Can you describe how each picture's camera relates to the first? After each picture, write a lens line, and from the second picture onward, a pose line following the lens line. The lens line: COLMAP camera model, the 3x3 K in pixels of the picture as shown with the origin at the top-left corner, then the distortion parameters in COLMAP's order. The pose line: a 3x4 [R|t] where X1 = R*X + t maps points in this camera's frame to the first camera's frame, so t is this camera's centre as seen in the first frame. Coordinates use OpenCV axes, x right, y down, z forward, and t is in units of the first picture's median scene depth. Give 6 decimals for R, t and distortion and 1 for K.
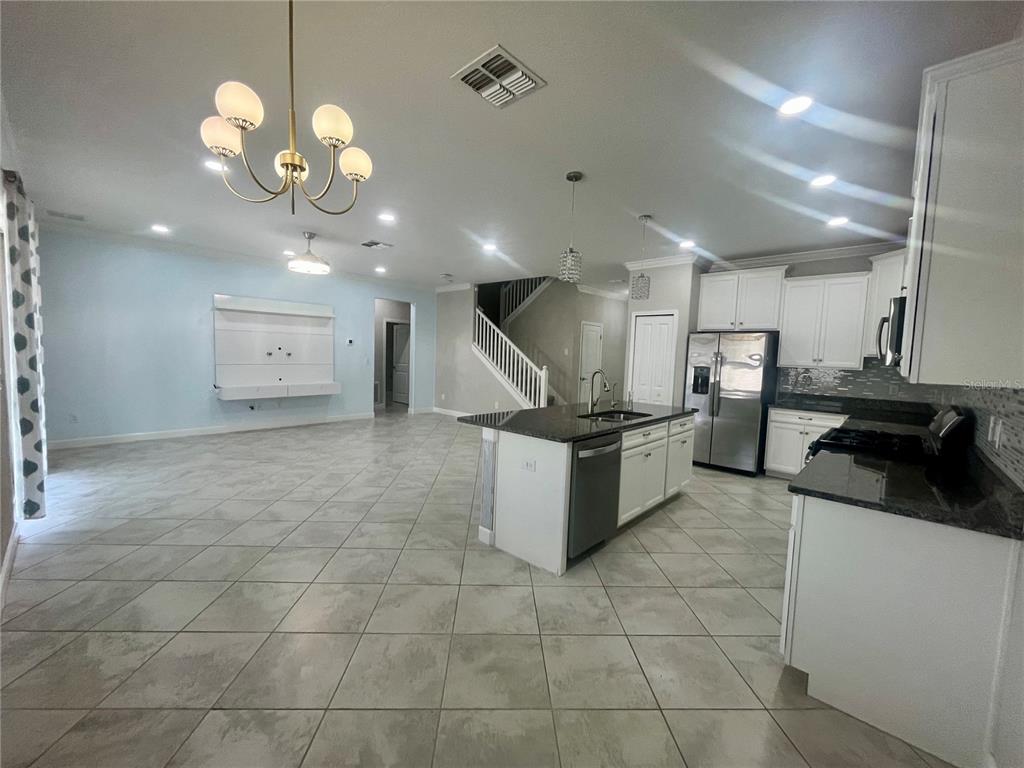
lens RADIAL K [[412.8, 0, 512.4], [0, 412.8, 381.9], [0, 0, 1]] dist [-0.002818, 0.000391]
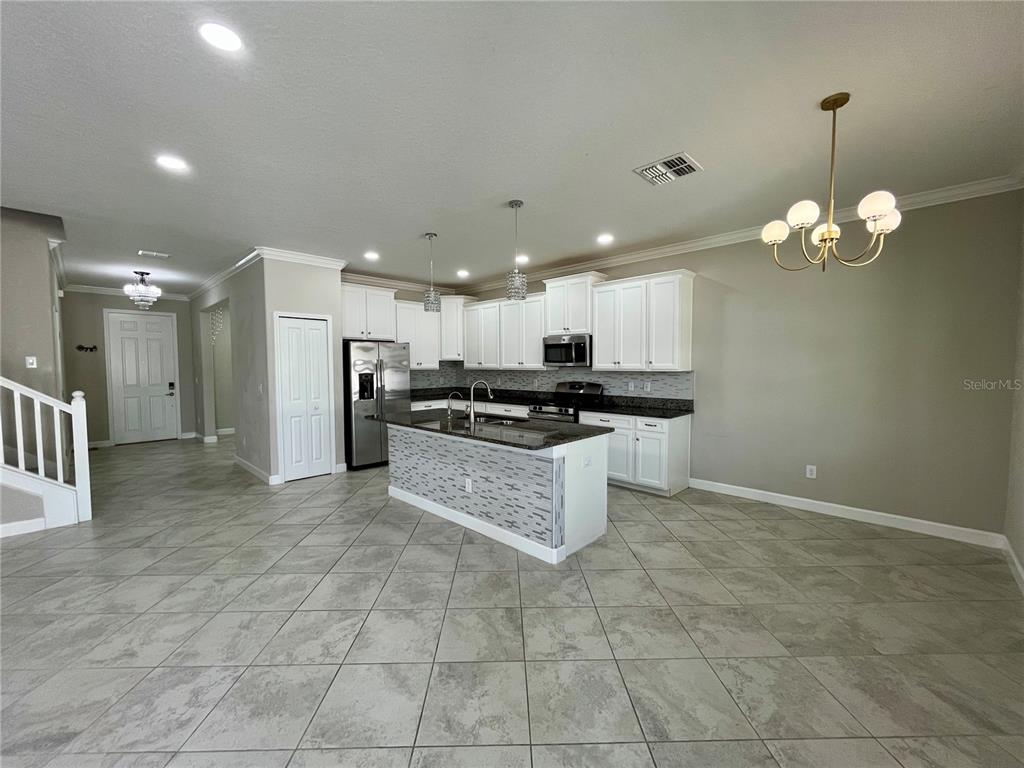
lens RADIAL K [[412.8, 0, 508.8], [0, 412.8, 383.5], [0, 0, 1]] dist [-0.002818, 0.000391]
pose [[0.027267, -0.082873, 0.996187, -0.755244], [0.074458, 0.993958, 0.080649, -0.090234], [-0.996851, 0.071975, 0.033273, 0.787695]]
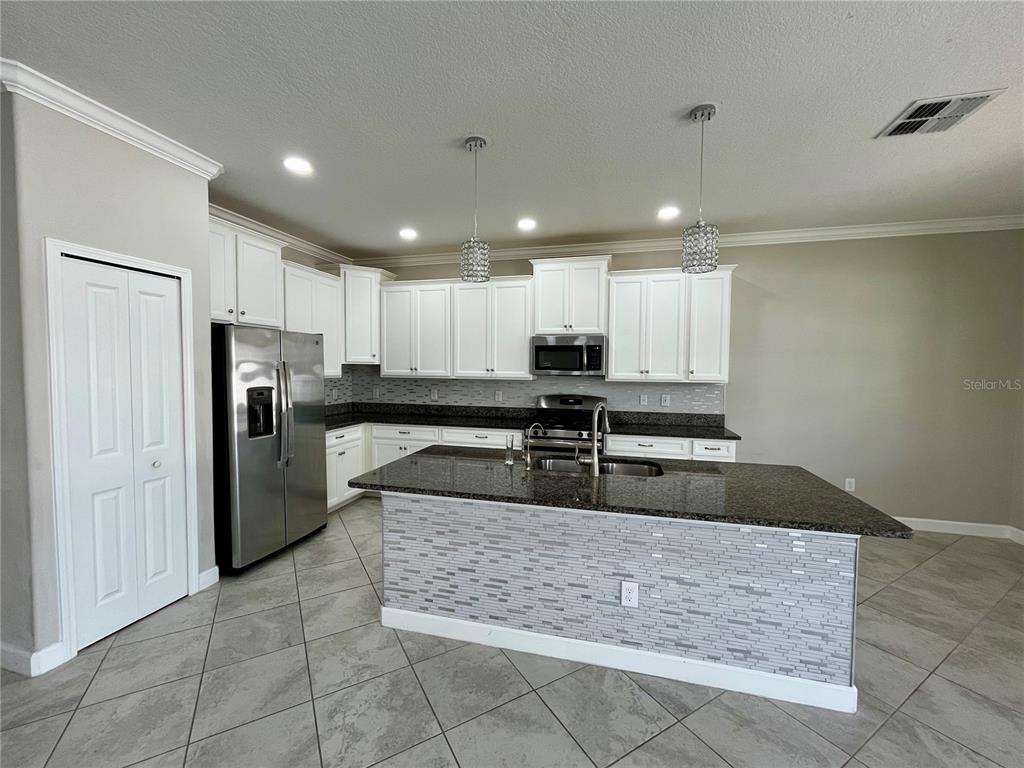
lens RADIAL K [[412.8, 0, 509.2], [0, 412.8, 385.0], [0, 0, 1]] dist [-0.002818, 0.000391]
pose [[-0.465650, -0.079005, 0.881435, -0.248369], [0.036780, 0.993419, 0.108473, -0.116464], [-0.884204, 0.082929, -0.459680, 1.248092]]
